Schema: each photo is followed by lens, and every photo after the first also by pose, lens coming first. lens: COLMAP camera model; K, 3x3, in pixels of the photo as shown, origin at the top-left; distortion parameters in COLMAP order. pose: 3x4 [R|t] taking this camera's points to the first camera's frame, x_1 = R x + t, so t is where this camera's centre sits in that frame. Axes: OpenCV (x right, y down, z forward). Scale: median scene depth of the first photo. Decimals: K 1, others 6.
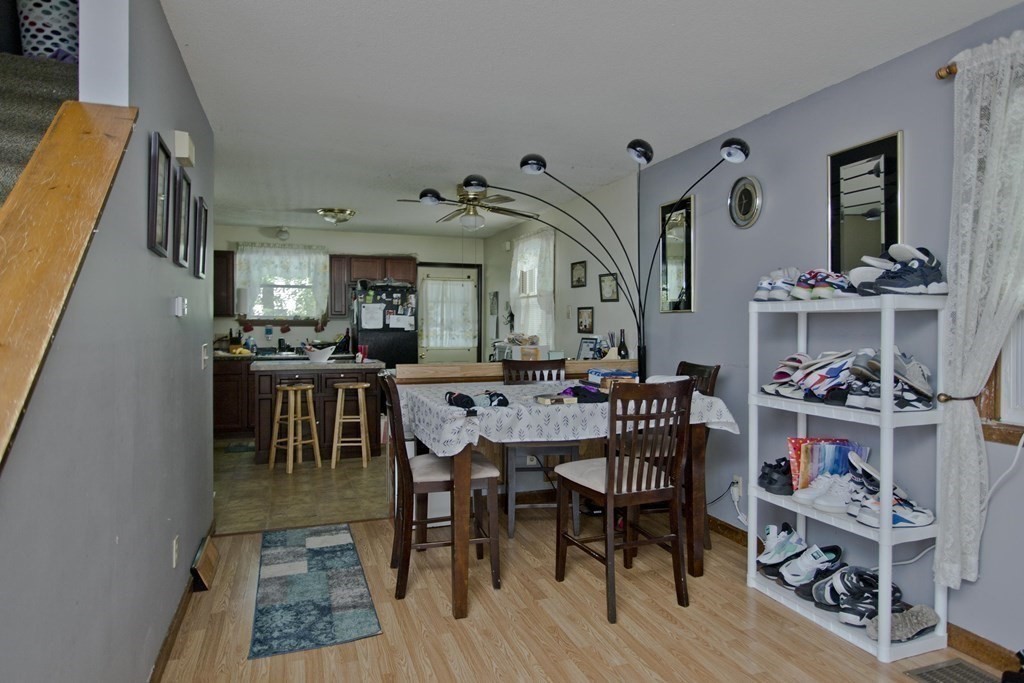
lens RADIAL K [[632.4, 0, 508.8], [0, 632.4, 324.7], [0, 0, 1]] dist [-0.001393, 0.000261]
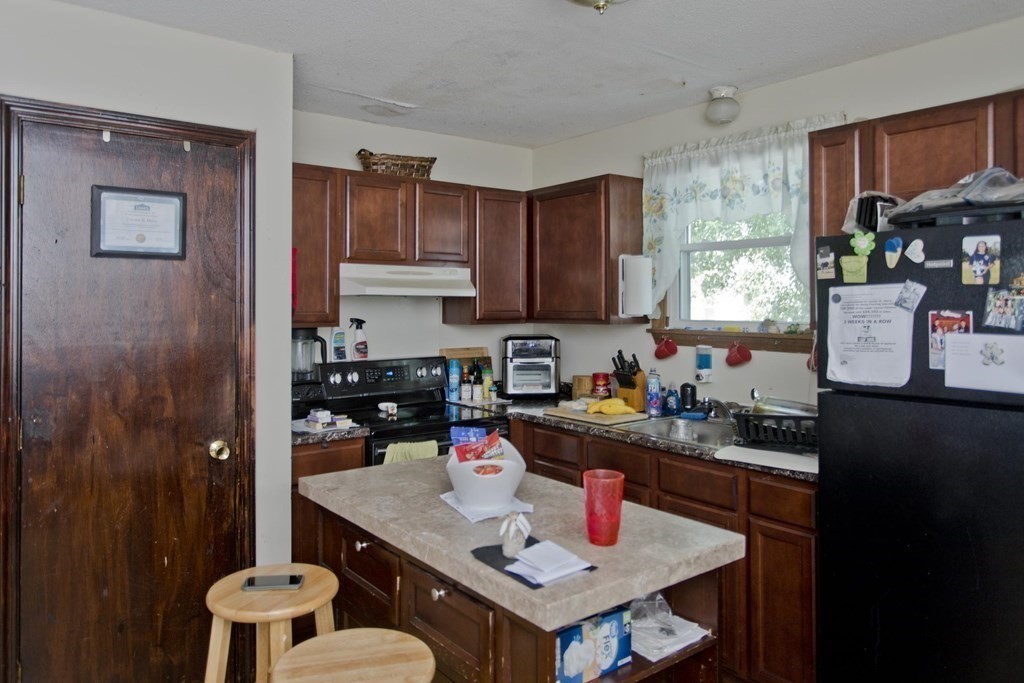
lens RADIAL K [[696.9, 0, 509.8], [0, 696.9, 300.6], [0, 0, 1]] dist [-0.005431, 0.000260]
pose [[0.306937, -0.006844, -0.951705, 0.001850], [0.003958, 0.999975, -0.005915, -0.024995], [0.951722, -0.001952, 0.306956, 0.753836]]
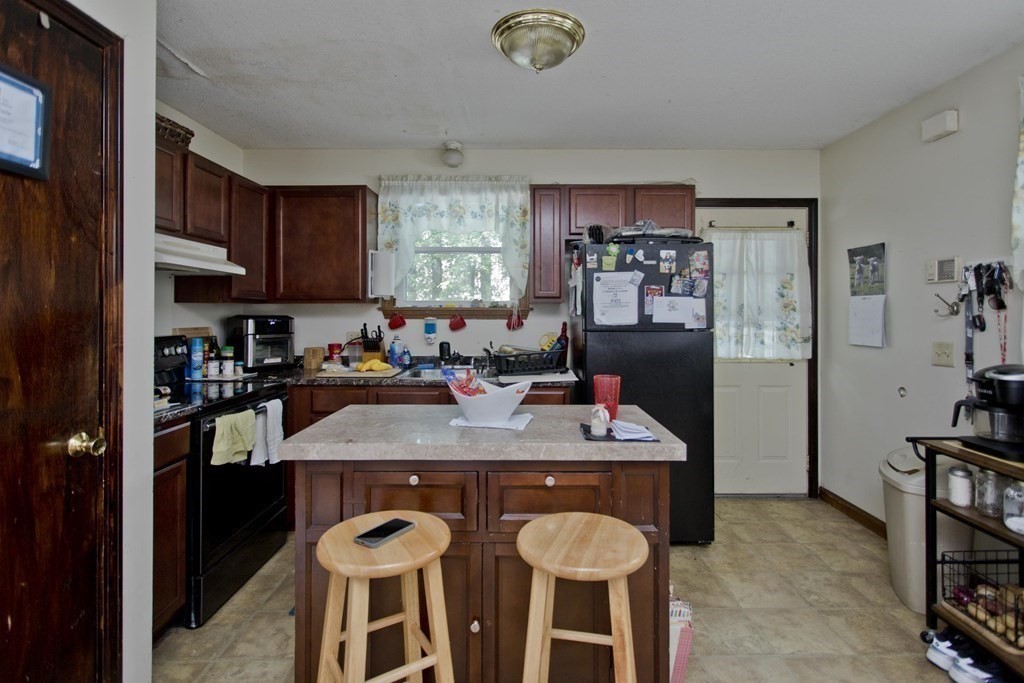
lens RADIAL K [[492.3, 0, 507.8], [0, 492.3, 312.0], [0, 0, 1]] dist [0.002169, -0.000458]
pose [[0.937175, -0.001714, -0.348854, -0.157737], [0.001019, 0.999997, -0.002176, -0.002623], [0.348857, 0.001684, 0.937175, 0.608106]]
